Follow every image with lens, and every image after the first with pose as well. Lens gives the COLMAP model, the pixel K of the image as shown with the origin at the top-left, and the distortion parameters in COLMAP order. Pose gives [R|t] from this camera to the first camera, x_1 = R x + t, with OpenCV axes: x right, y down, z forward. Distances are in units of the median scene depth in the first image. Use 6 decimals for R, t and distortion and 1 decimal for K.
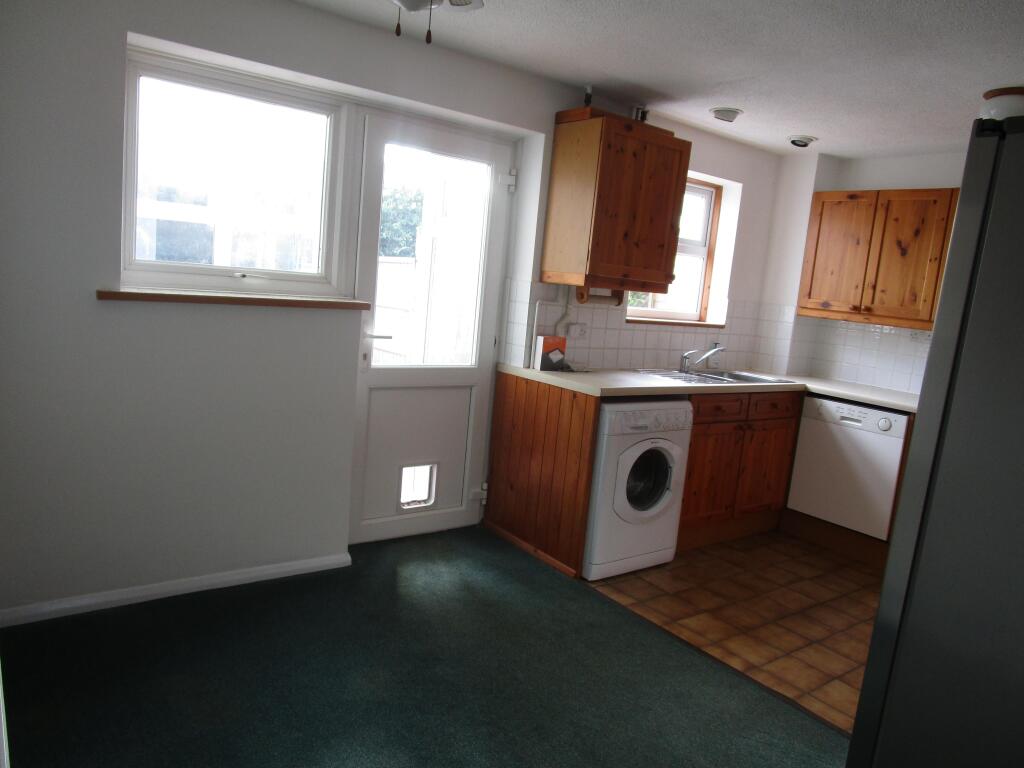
lens RADIAL K [[733.5, 0, 513.2], [0, 733.5, 385.0], [0, 0, 1]] dist [-0.011765, 0.004468]
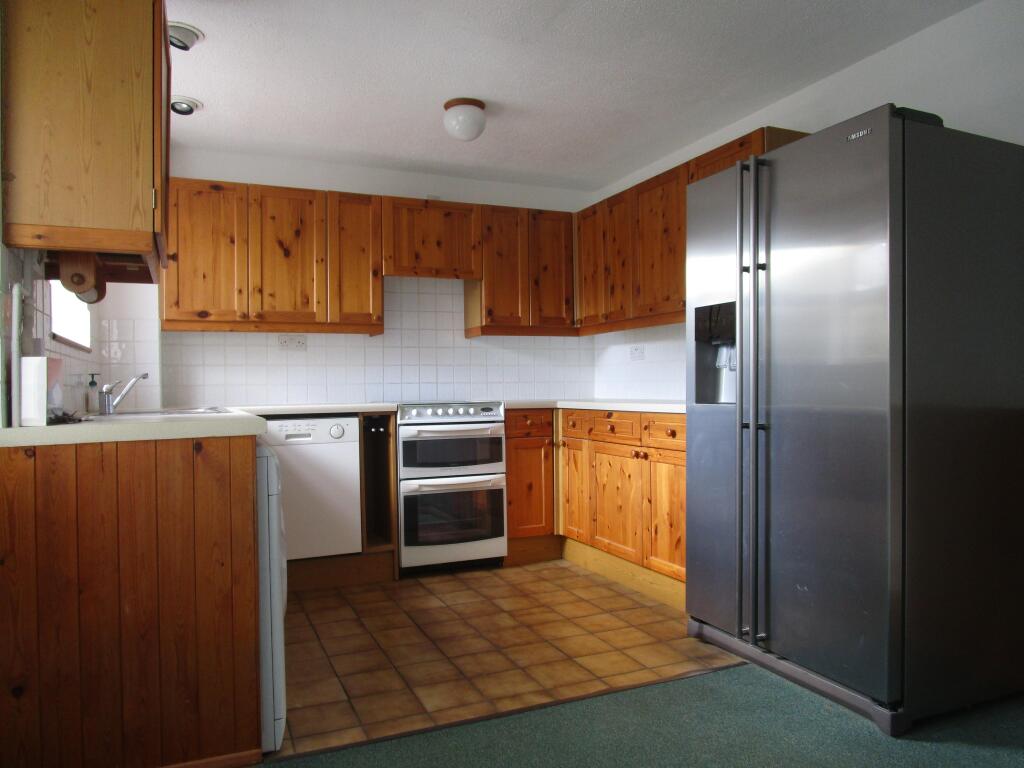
lens RADIAL K [[733.5, 0, 511.7], [0, 733.5, 383.5], [0, 0, 1]] dist [-0.011765, 0.004468]
pose [[0.236512, -0.095887, 0.966886, -0.354862], [0.183840, 0.981560, 0.052372, -0.015176], [-0.954078, 0.165366, 0.249779, 0.572887]]
